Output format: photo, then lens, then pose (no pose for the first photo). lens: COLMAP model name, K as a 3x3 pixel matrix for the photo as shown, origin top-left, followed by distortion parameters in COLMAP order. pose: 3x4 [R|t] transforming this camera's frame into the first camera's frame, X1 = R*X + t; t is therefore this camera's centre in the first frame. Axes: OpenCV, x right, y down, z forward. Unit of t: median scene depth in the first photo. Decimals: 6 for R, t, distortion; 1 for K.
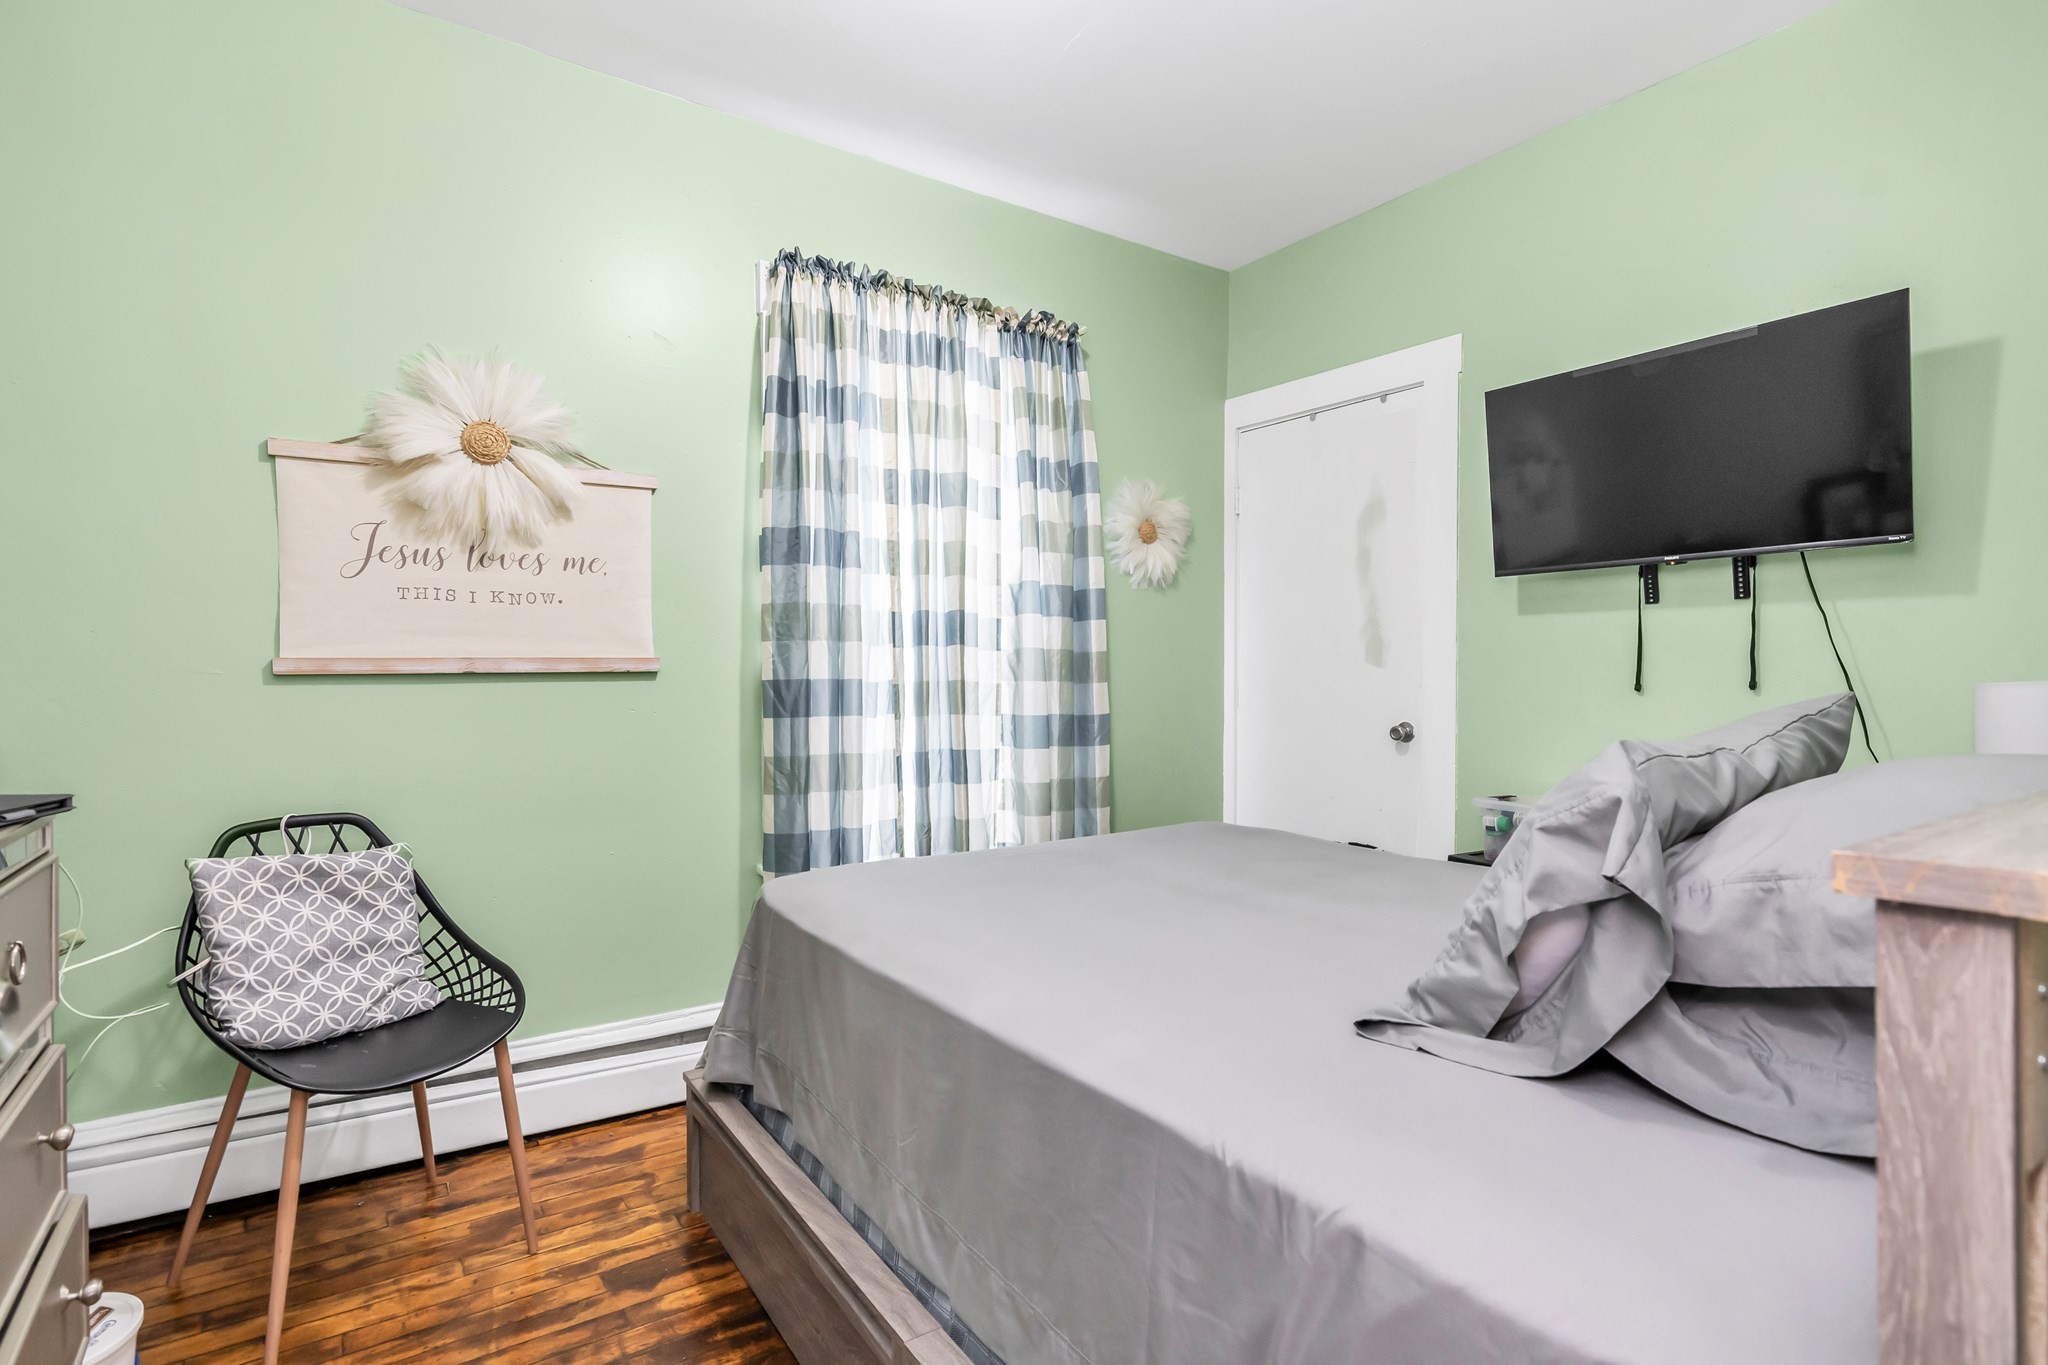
lens RADIAL K [[1016.6, 0, 1020.7], [0, 1016.6, 680.5], [0, 0, 1]] dist [-0.003031, -0.000122]
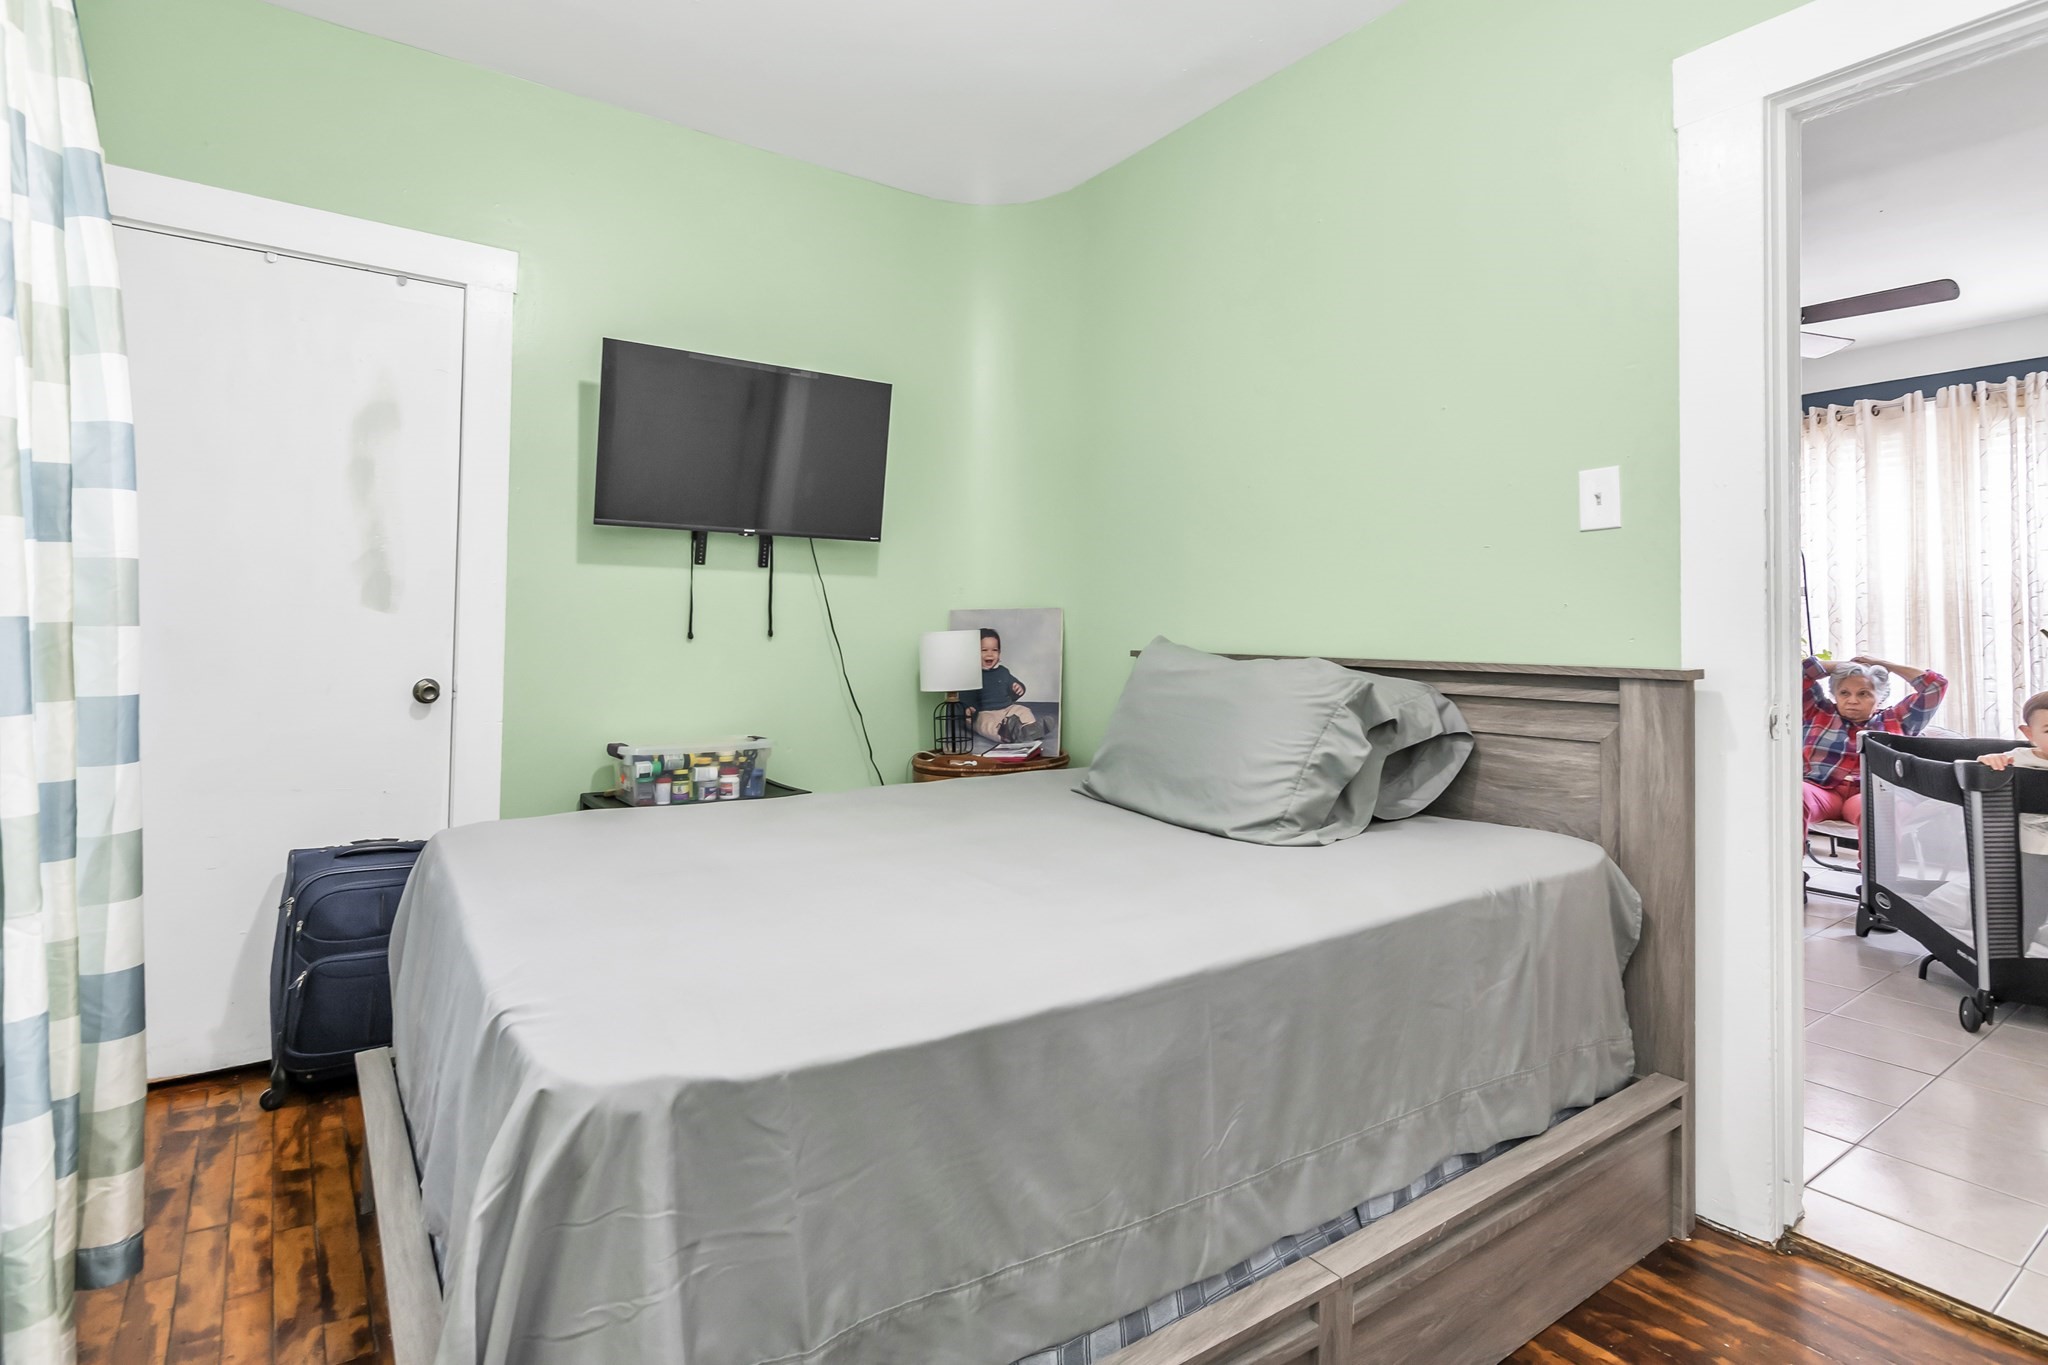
lens RADIAL K [[1016.6, 0, 998.1], [0, 1016.6, 621.1], [0, 0, 1]] dist [-0.003031, -0.000122]
pose [[-0.013921, 0.015385, 0.999785, -0.576338], [0.000620, 0.999882, -0.015377, 0.007543], [-0.999903, 0.000405, -0.013929, 0.692070]]
